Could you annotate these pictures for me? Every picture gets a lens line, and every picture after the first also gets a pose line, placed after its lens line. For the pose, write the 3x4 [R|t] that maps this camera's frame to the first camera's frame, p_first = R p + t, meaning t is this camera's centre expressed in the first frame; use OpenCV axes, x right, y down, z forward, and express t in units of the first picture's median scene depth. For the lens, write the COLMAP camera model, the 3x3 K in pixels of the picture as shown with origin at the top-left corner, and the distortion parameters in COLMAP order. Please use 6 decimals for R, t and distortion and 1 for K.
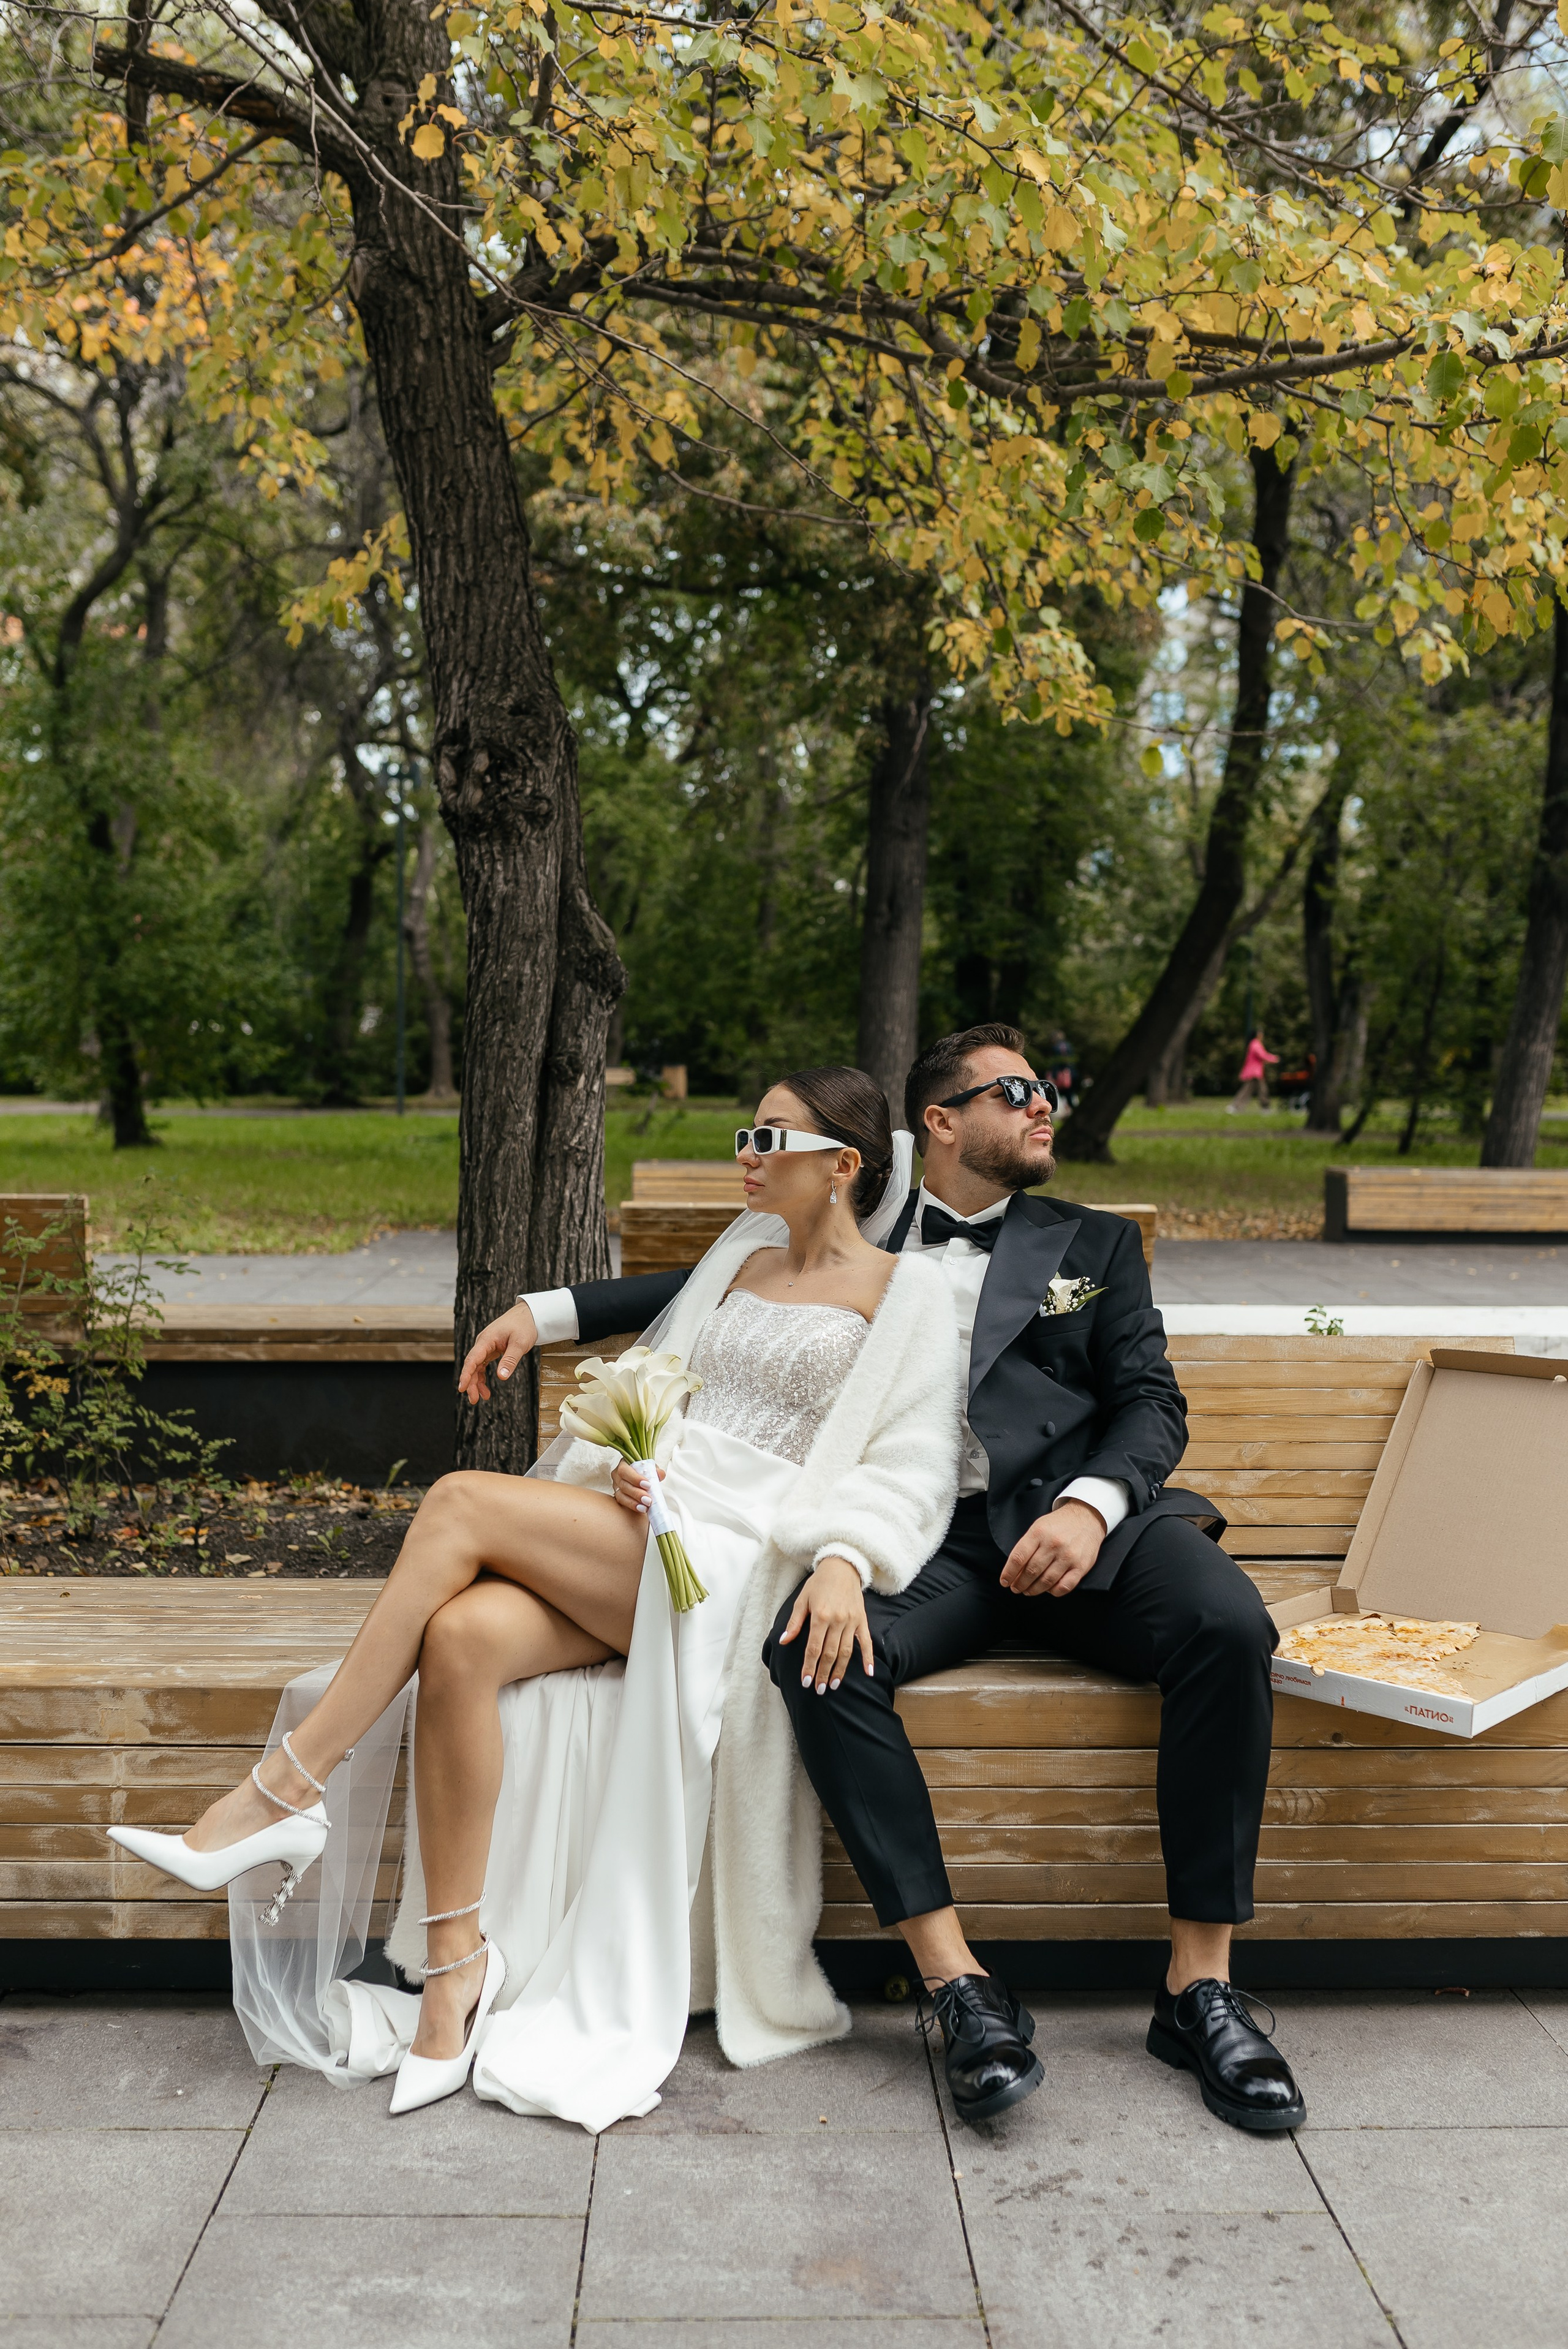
lens RADIAL K [[2344.5, 0, 784.0], [0, 2344.5, 1174.5], [0, 0, 1]] dist [-0.060264, 0.092789]
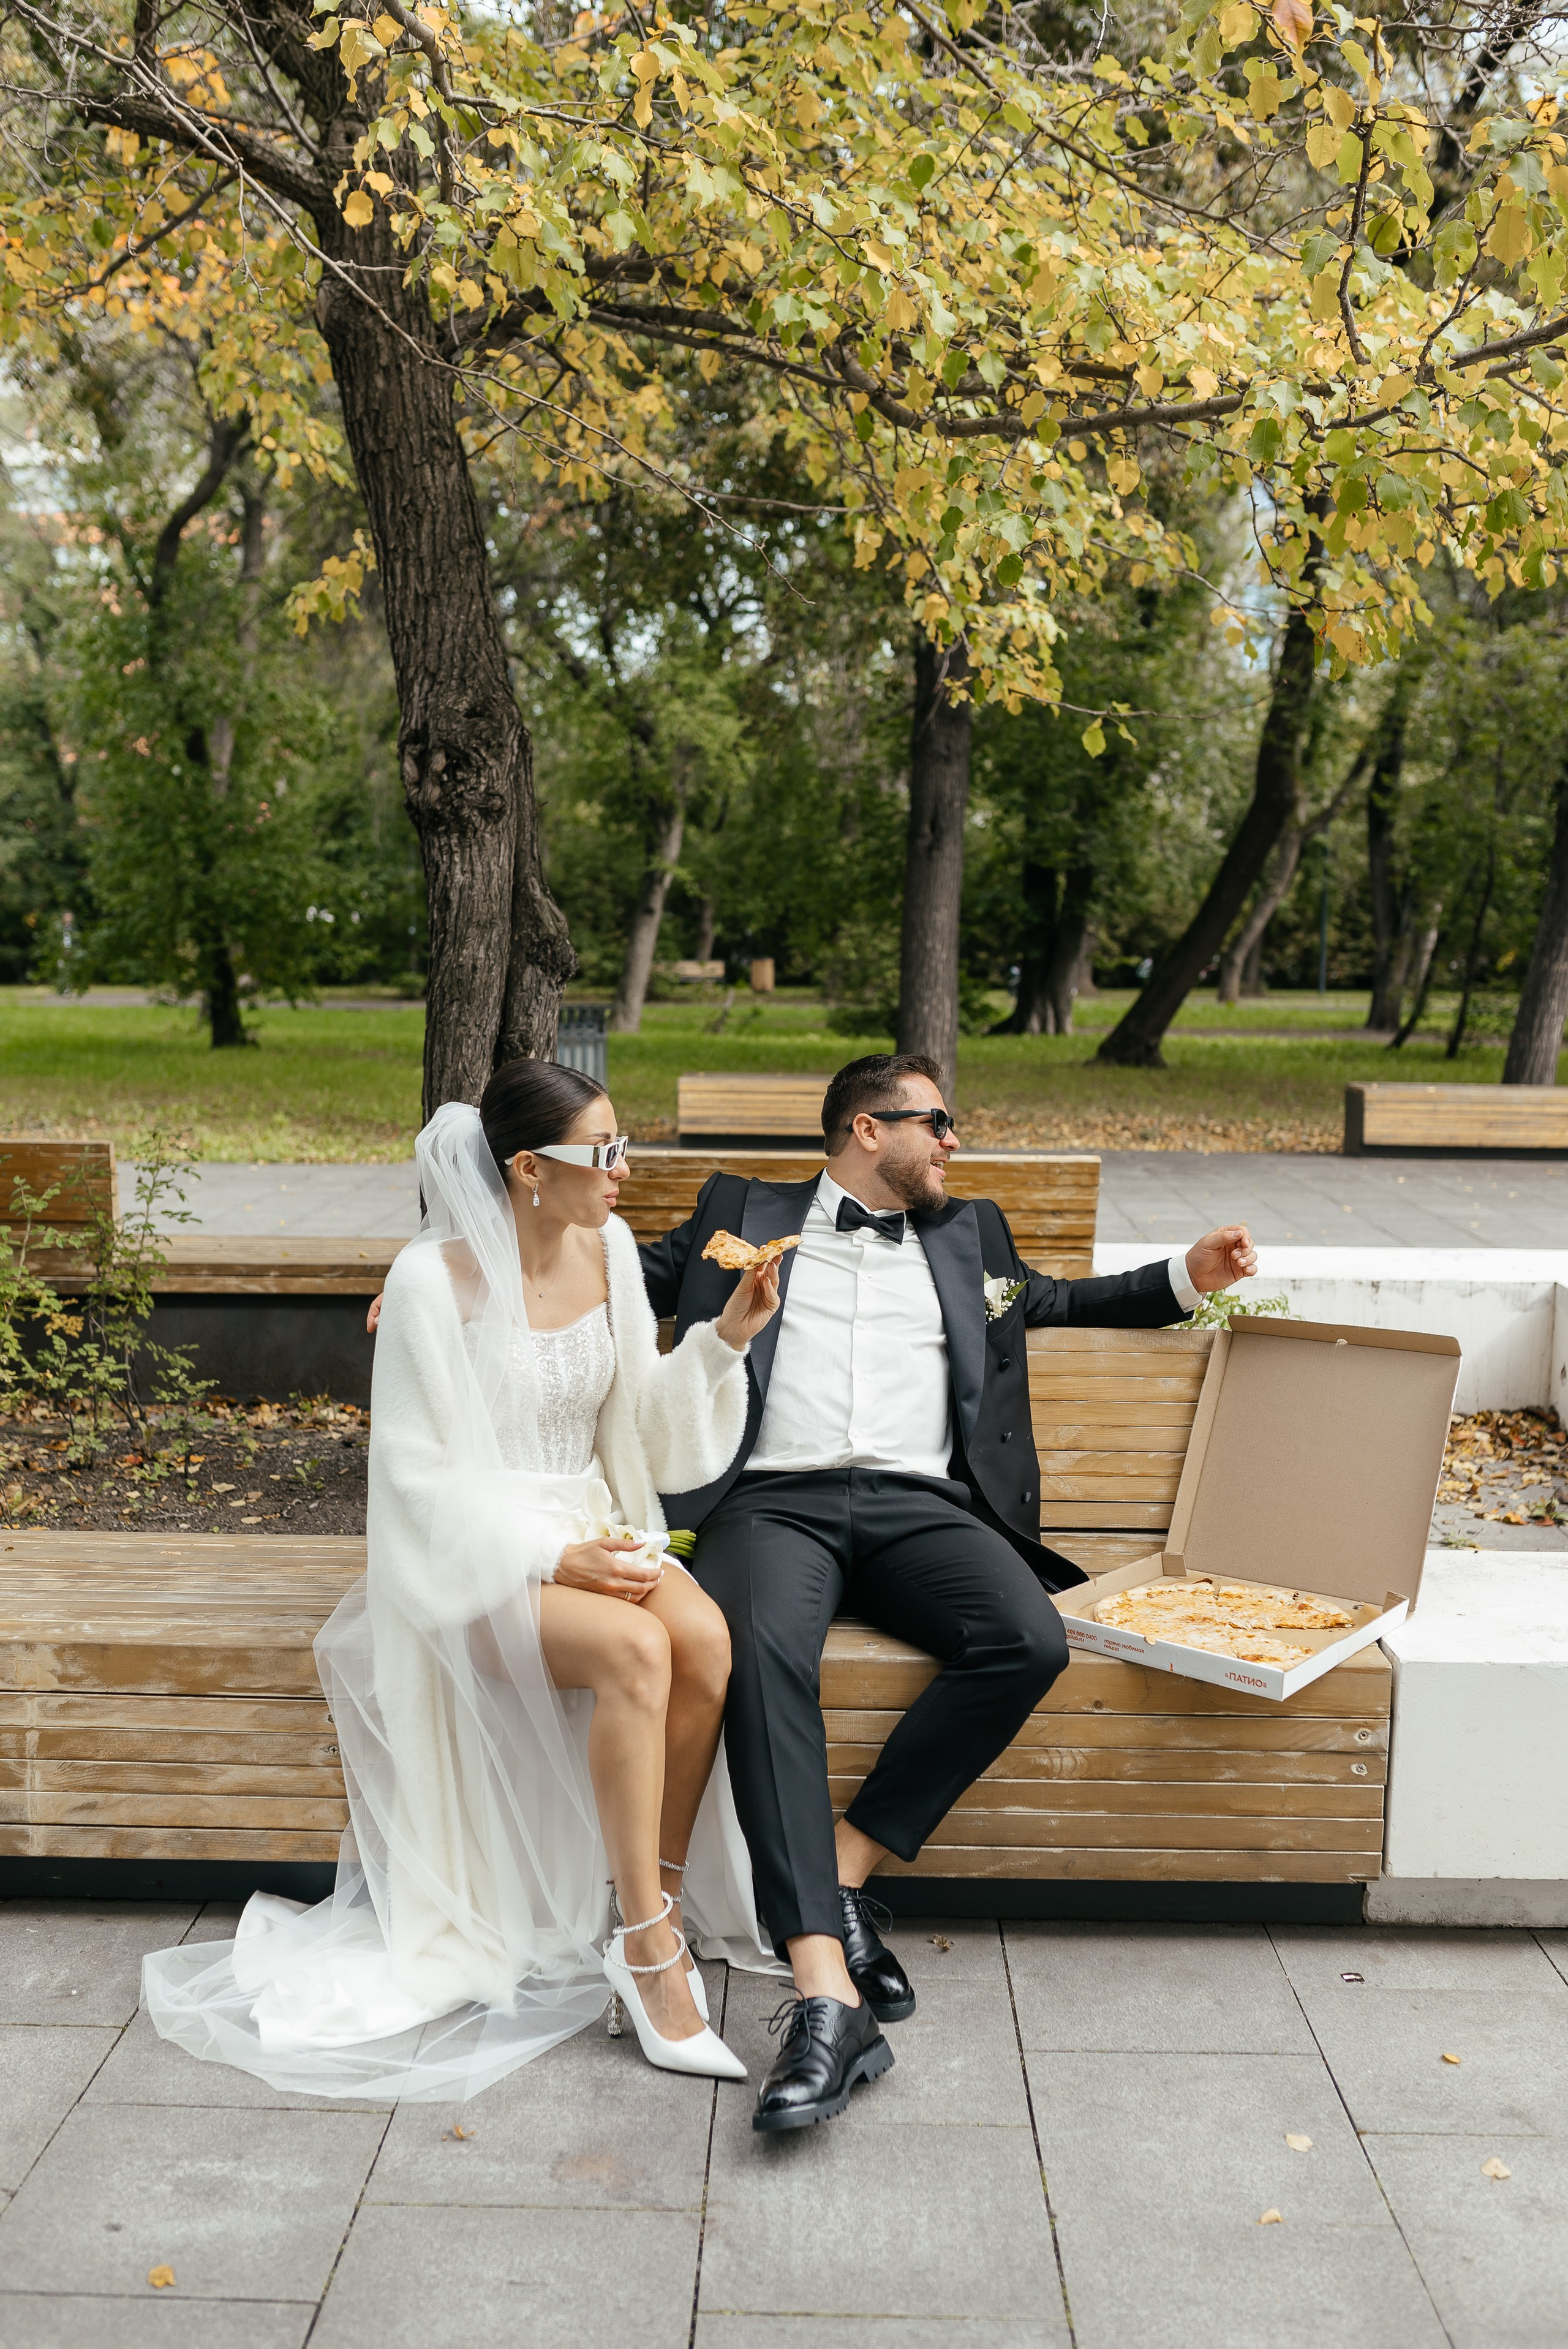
lens RADIAL K [[2273.3, 0, 784.0], [0, 2273.3, 1174.5], [0, 0, 1]] dist [-0.061430, 0.098498]
pose [[0.998908, 0.007536, -0.046114, 0.079858], [-0.005048, 0.998536, 0.053849, -0.042779], [0.046452, -0.053558, 0.997484, -0.049466]]
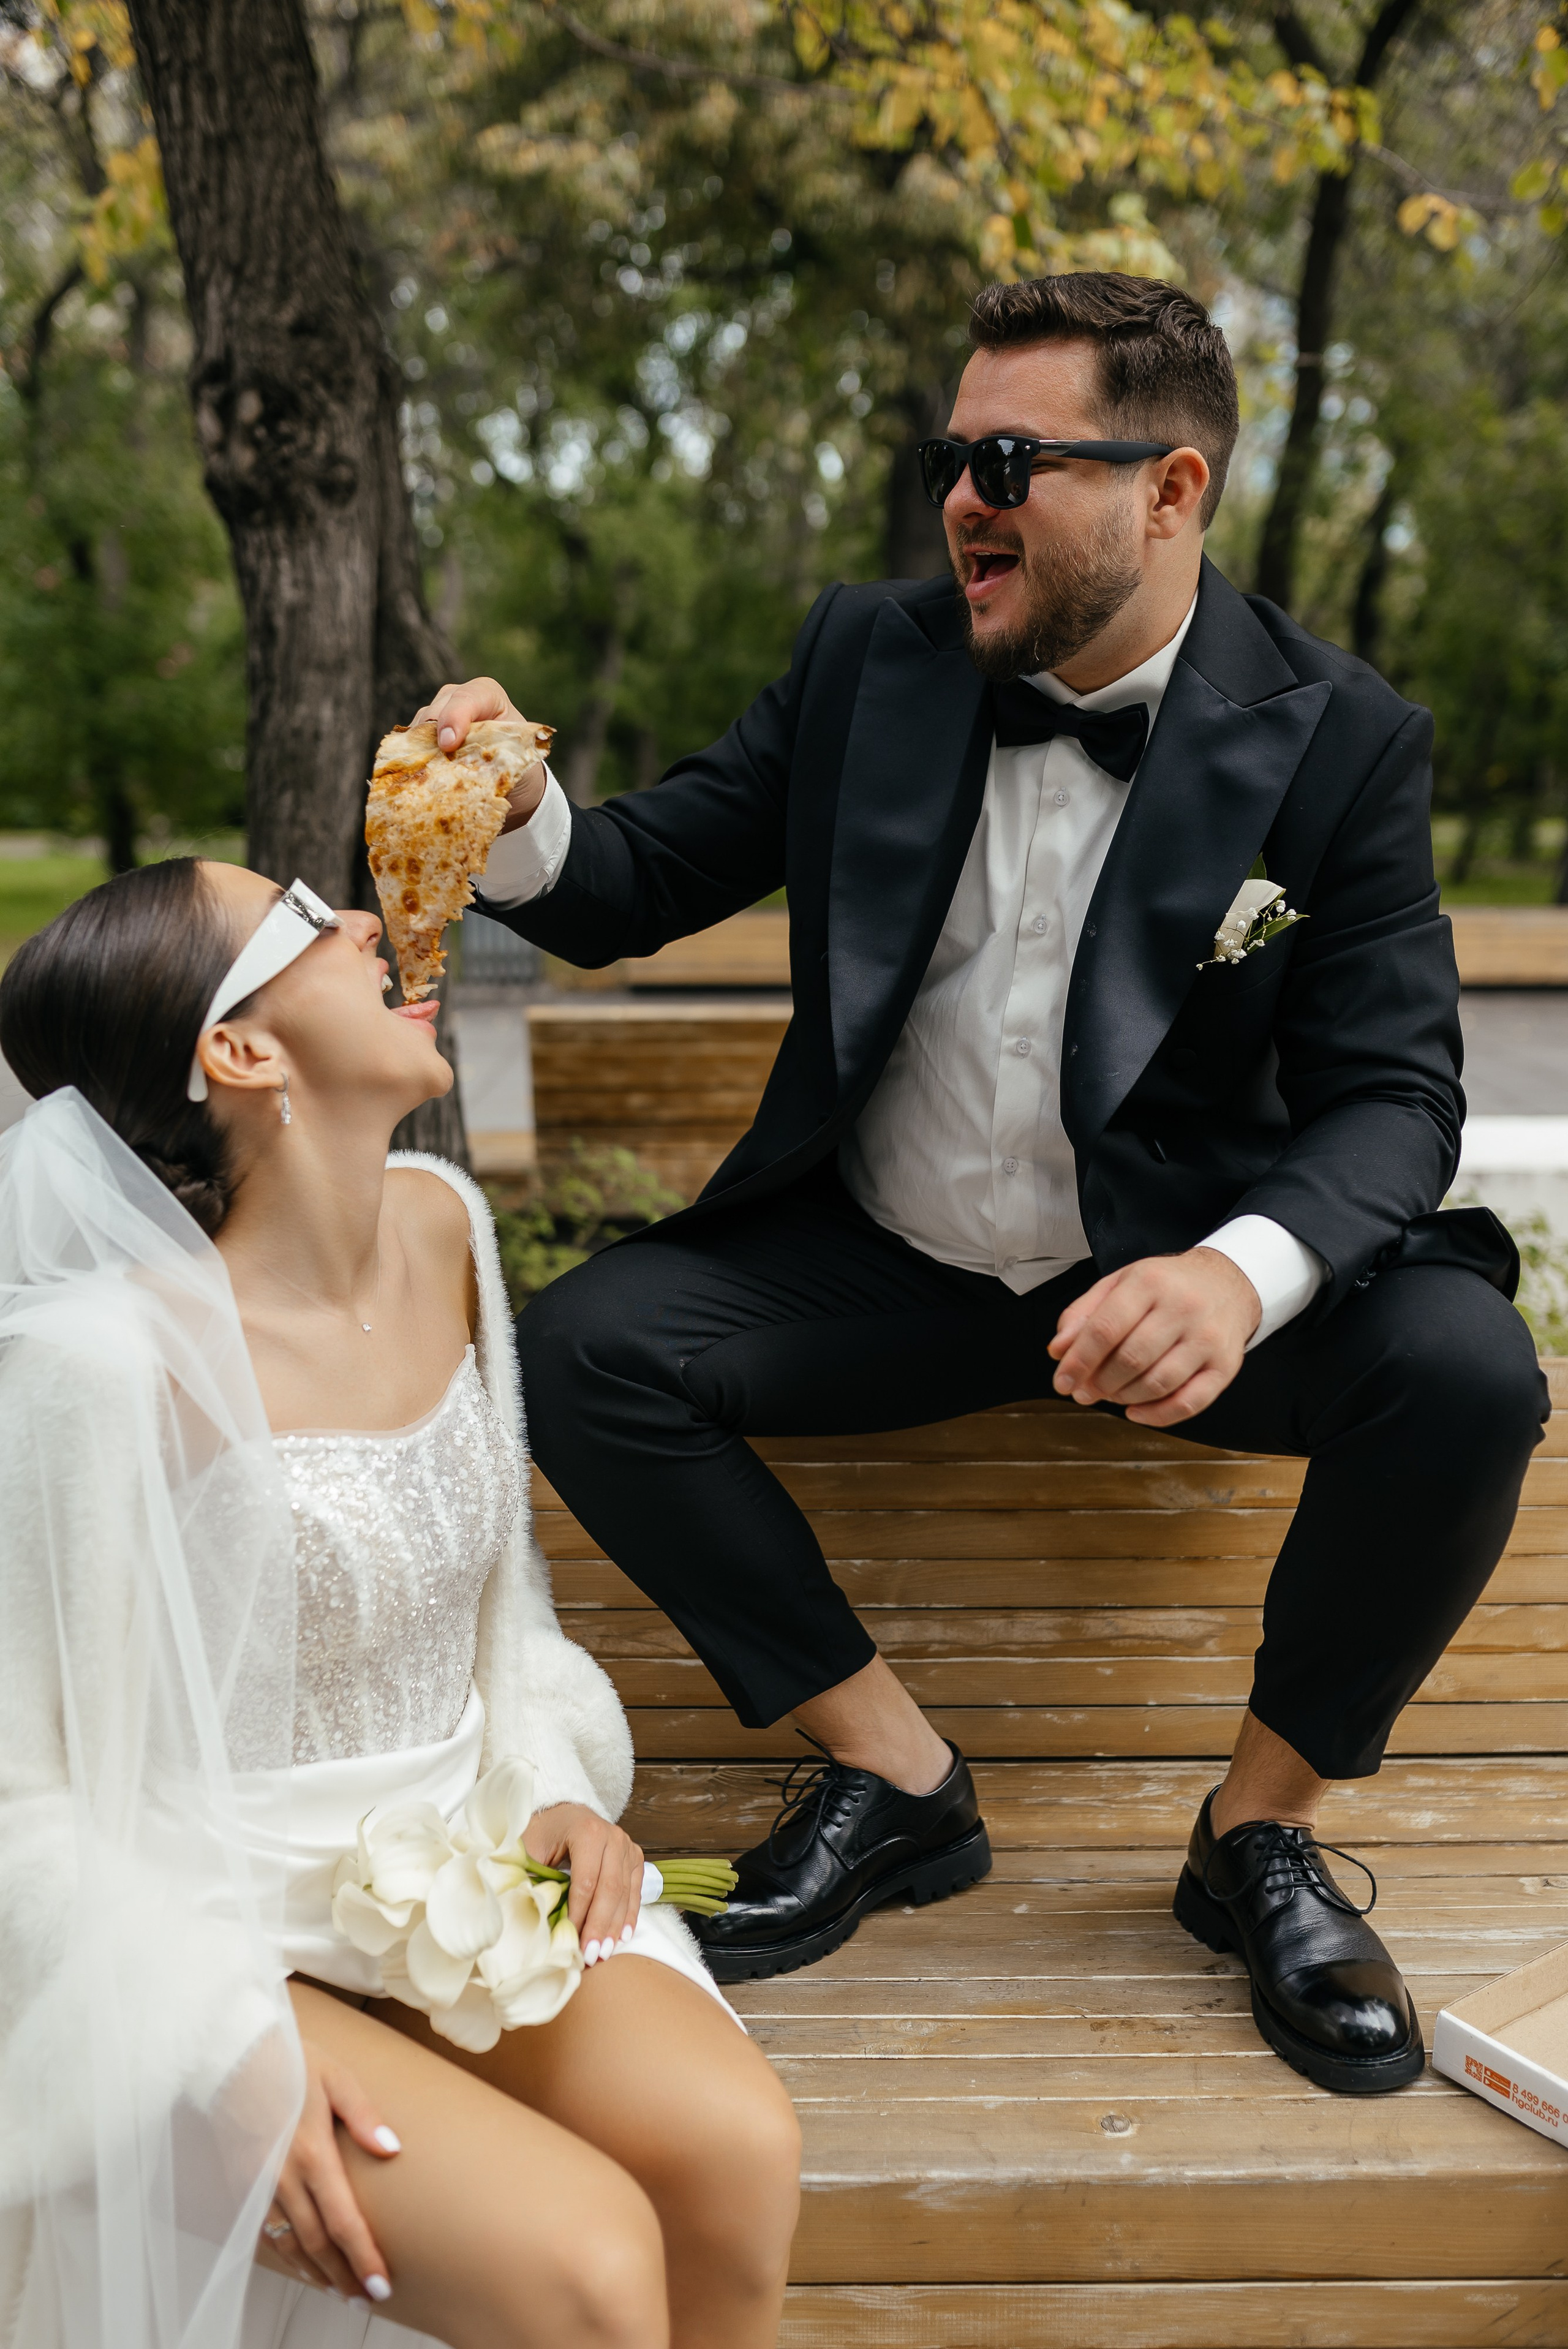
lens RADIAL K [[2246.4, 0, 784.0], [0, 2246.4, 1174.5], [0, 0, 1]] dist [-0.055427, 0.073775]
pose [[0.999732, -0.008680, -0.021443, 0.039252], [0.011259, 0.992317, 0.123206, -0.031735], [0.020209, -0.123415, 0.992149, 0.325609]]
